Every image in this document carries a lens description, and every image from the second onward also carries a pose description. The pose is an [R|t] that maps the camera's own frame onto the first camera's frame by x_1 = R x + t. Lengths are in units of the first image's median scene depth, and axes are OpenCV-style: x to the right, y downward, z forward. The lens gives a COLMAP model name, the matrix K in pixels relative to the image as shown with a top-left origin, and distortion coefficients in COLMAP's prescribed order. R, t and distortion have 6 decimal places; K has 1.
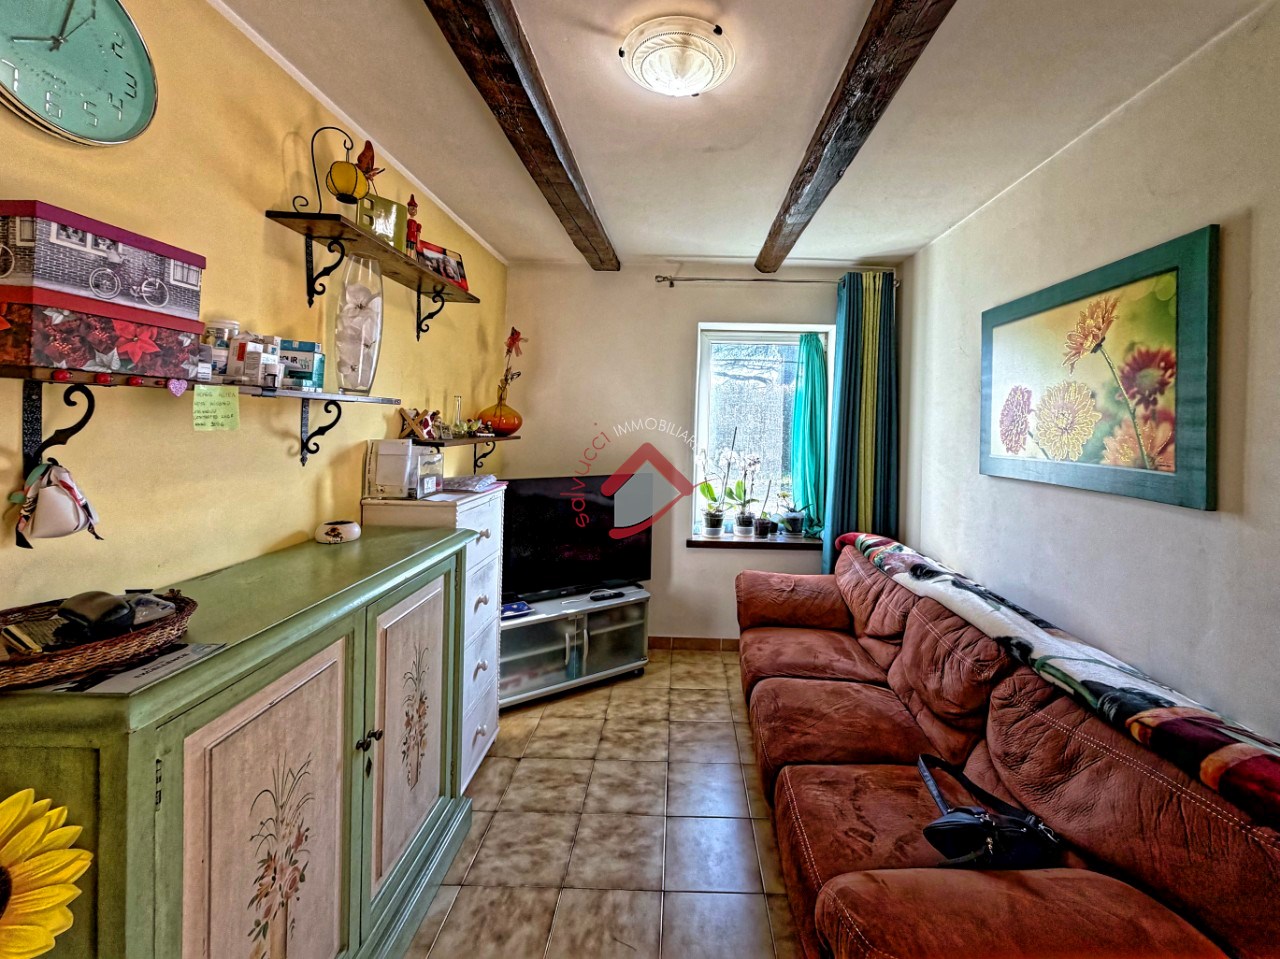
lens RADIAL K [[533.2, 0, 681.2], [0, 533.2, 429.8], [0, 0, 1]] dist [0.000105, 0.000024]
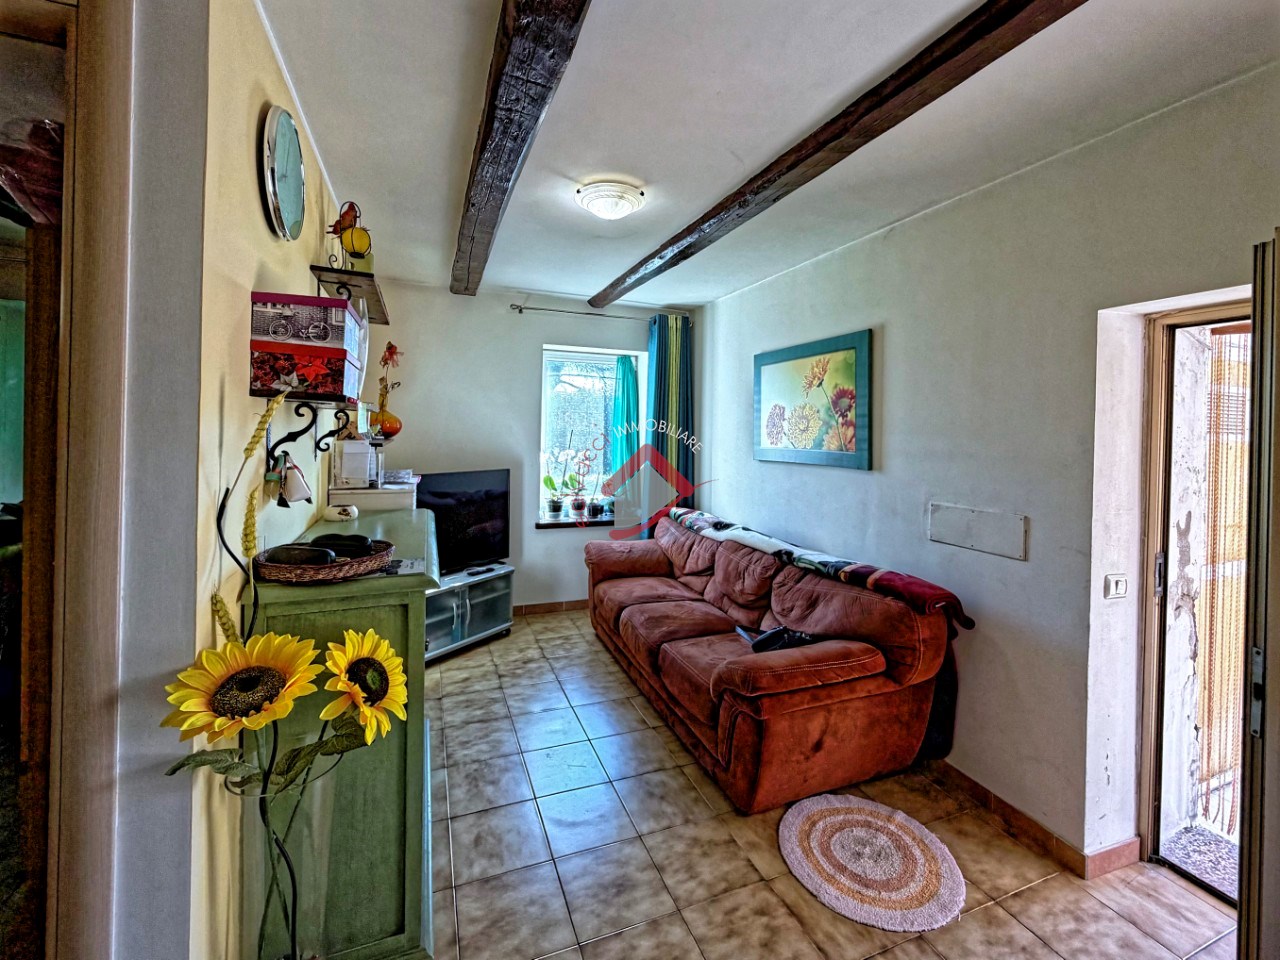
lens RADIAL K [[536.5, 0, 637.9], [0, 536.5, 431.5], [0, 0, 1]] dist [0.000505, -0.000130]
pose [[0.929727, -0.004076, 0.368227, -0.329695], [0.005320, 0.999983, -0.002362, 0.002892], [-0.368211, 0.004155, 0.929733, -0.327330]]
